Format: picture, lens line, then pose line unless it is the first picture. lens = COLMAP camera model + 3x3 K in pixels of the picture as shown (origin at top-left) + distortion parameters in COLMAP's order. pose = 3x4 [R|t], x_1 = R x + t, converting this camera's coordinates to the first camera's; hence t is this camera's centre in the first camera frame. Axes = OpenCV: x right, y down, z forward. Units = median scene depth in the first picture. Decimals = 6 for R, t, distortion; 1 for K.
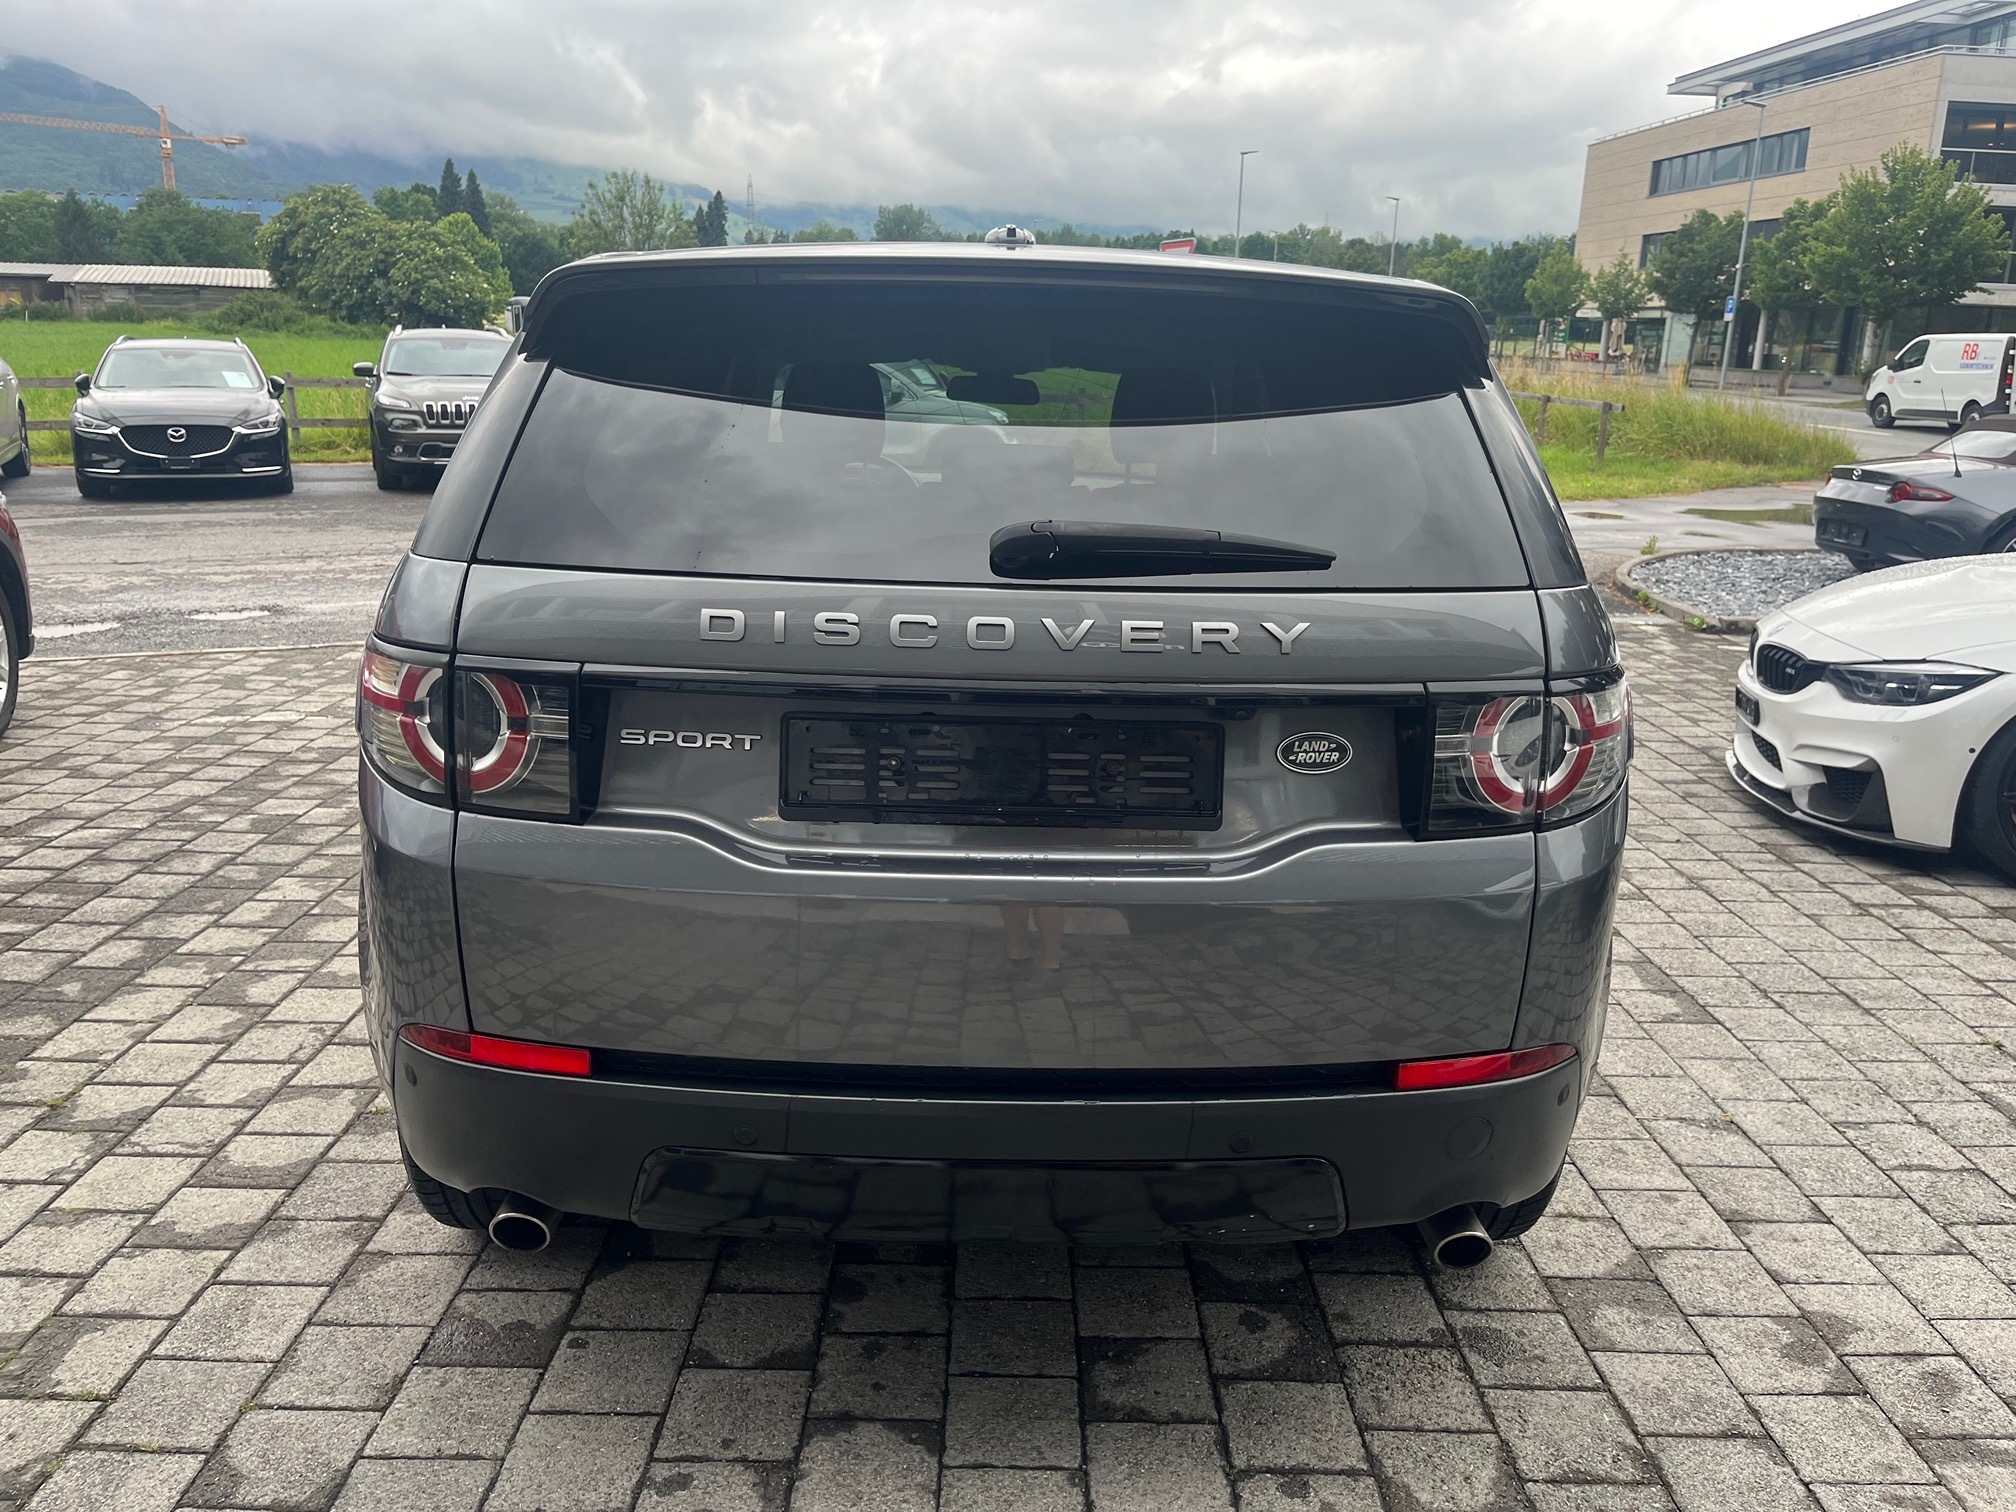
lens RADIAL K [[1521.1, 0, 1034.8], [0, 1521.1, 764.0], [0, 0, 1]] dist [0.089620, -0.123101]
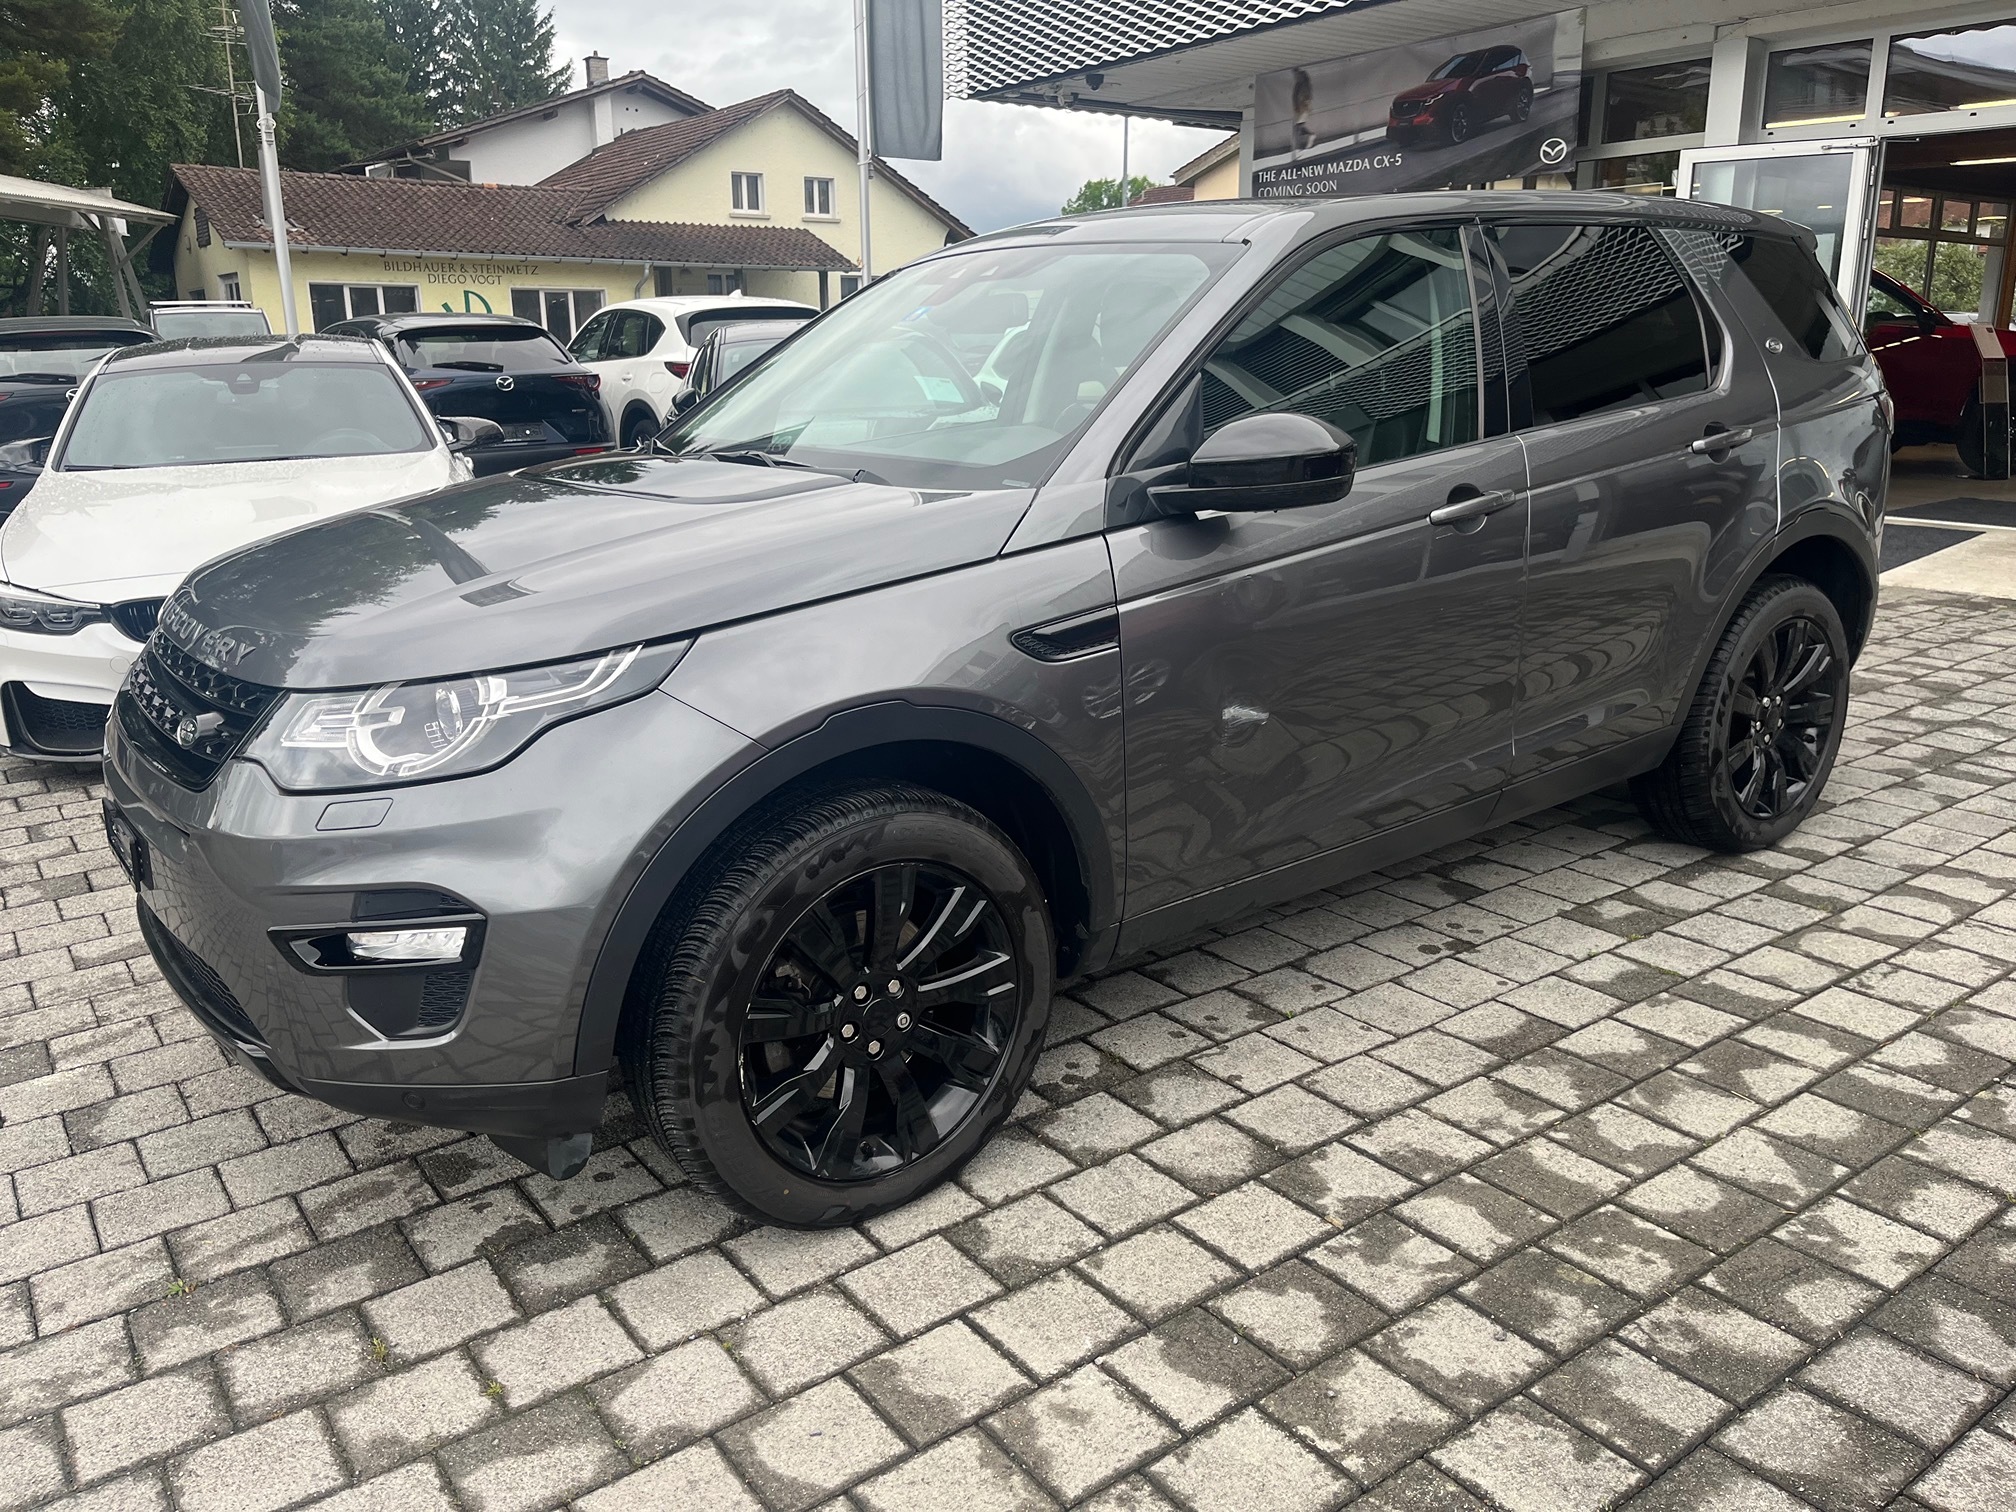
lens RADIAL K [[1520.4, 0, 1013.0], [0, 1520.4, 759.4], [0, 0, 1]] dist [0.080278, -0.114261]
pose [[-0.572465, -0.234841, 0.785579, -0.757707], [0.218006, 0.880023, 0.421939, -0.399938], [-0.790416, 0.412806, -0.452585, 1.543816]]
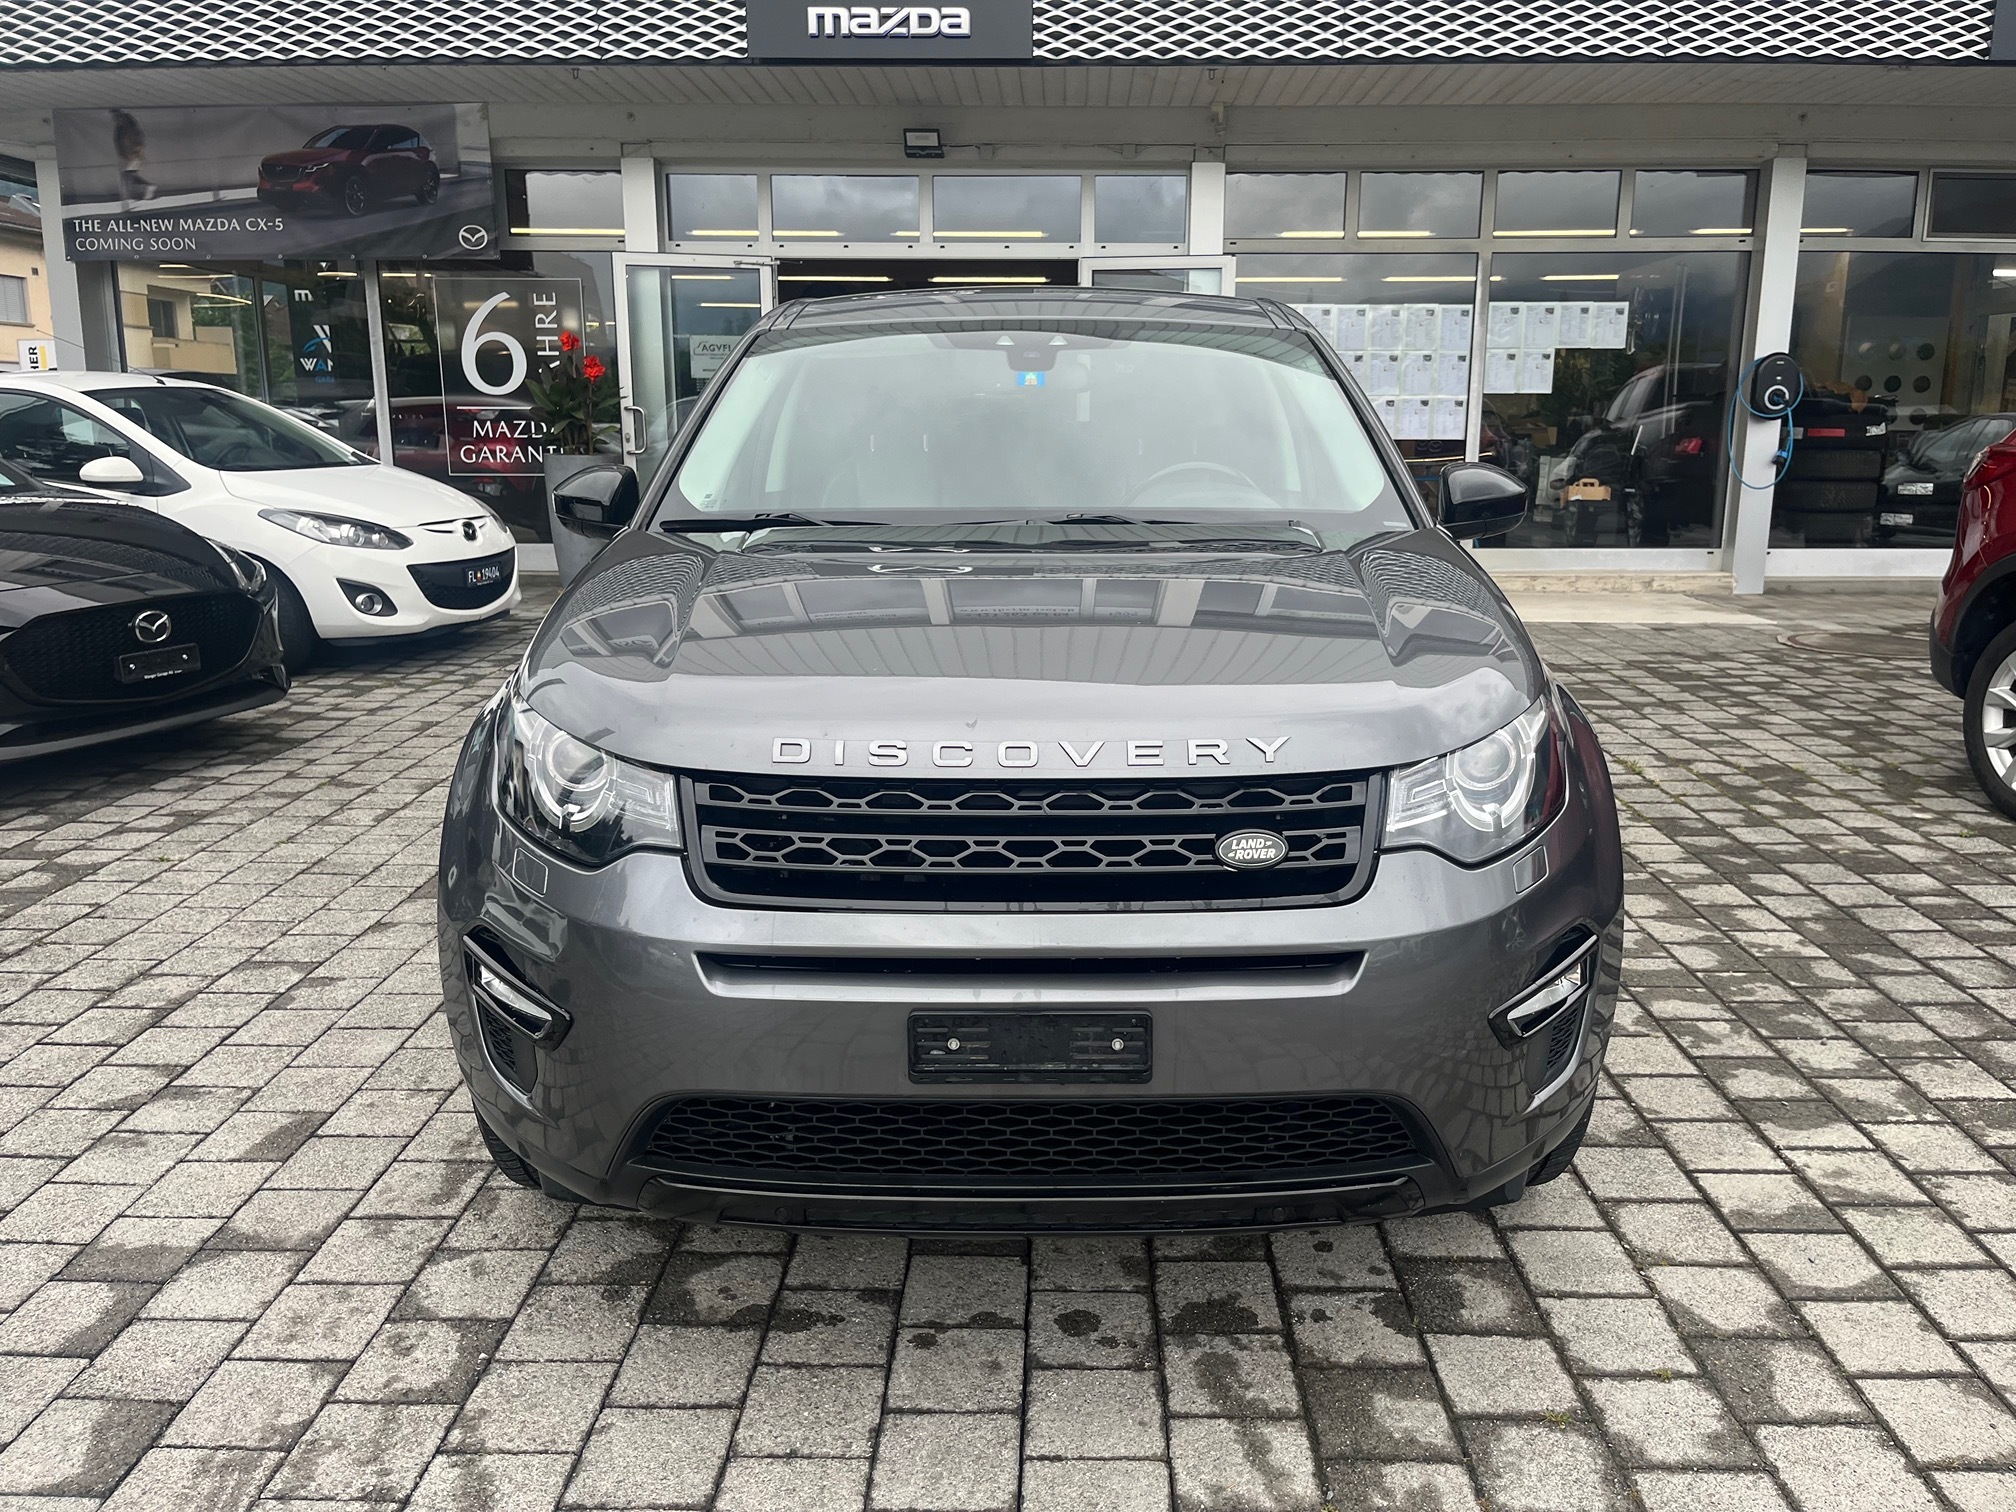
lens RADIAL K [[1520.4, 0, 1013.0], [0, 1520.4, 759.4], [0, 0, 1]] dist [0.080278, -0.114261]
pose [[-0.998706, -0.037042, 0.034858, -0.054336], [-0.016206, 0.881329, 0.472225, -0.482315], [-0.048214, 0.471049, -0.880789, 1.939569]]
